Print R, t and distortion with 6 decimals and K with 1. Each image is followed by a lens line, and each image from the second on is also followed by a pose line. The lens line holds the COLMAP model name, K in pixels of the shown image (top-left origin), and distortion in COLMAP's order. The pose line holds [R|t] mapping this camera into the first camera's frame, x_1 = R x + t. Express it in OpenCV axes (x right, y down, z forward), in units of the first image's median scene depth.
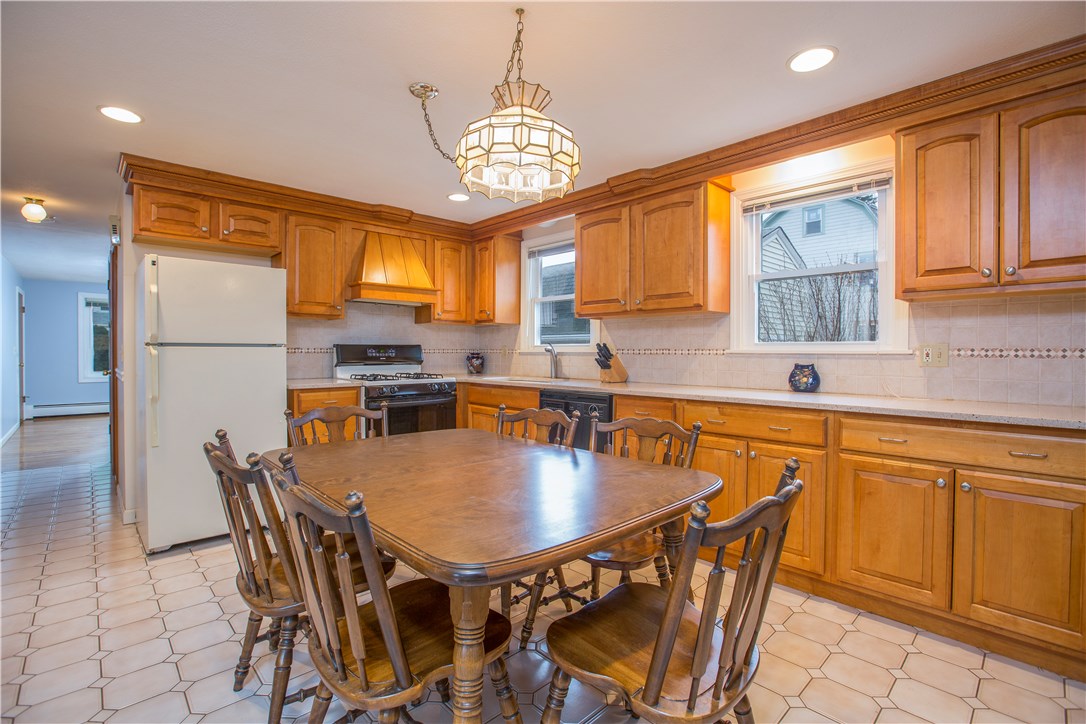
lens RADIAL K [[496.0, 0, 539.3], [0, 496.0, 361.2], [0, 0, 1]] dist [-0.037741, 0.009990]
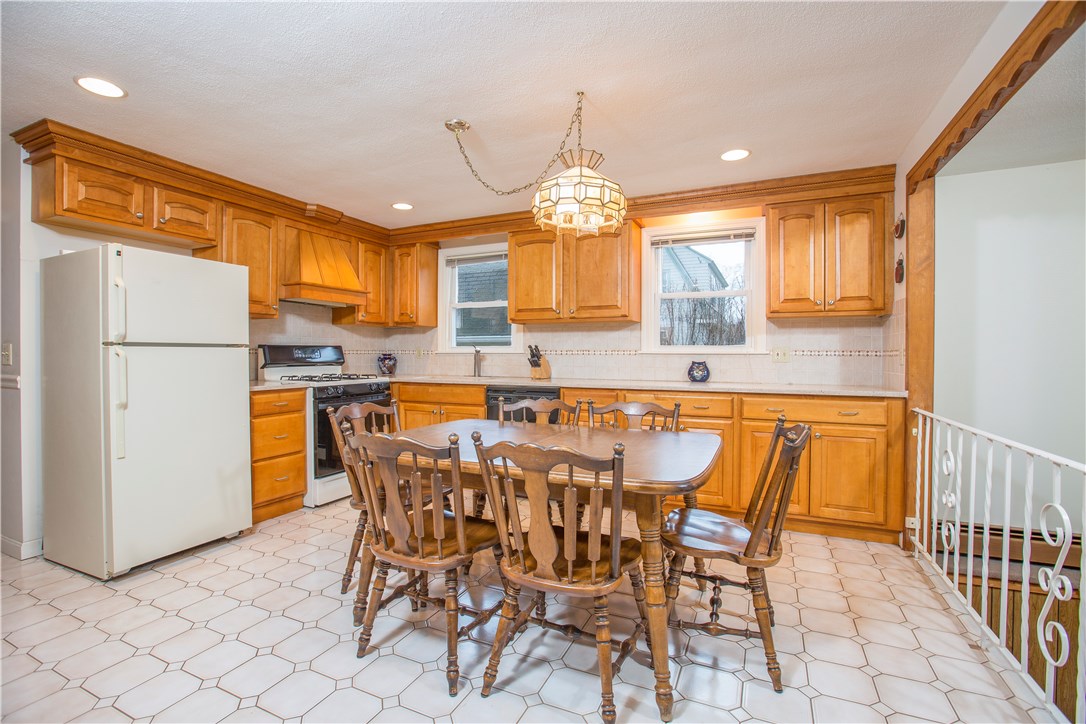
lens RADIAL K [[496.0, 0, 541.8], [0, 496.0, 363.0], [0, 0, 1]] dist [-0.037741, 0.009990]
pose [[0.926805, -0.007537, 0.375467, -0.335305], [0.007410, 0.999971, 0.001782, 0.004080], [-0.375469, 0.001131, 0.926834, -0.099330]]
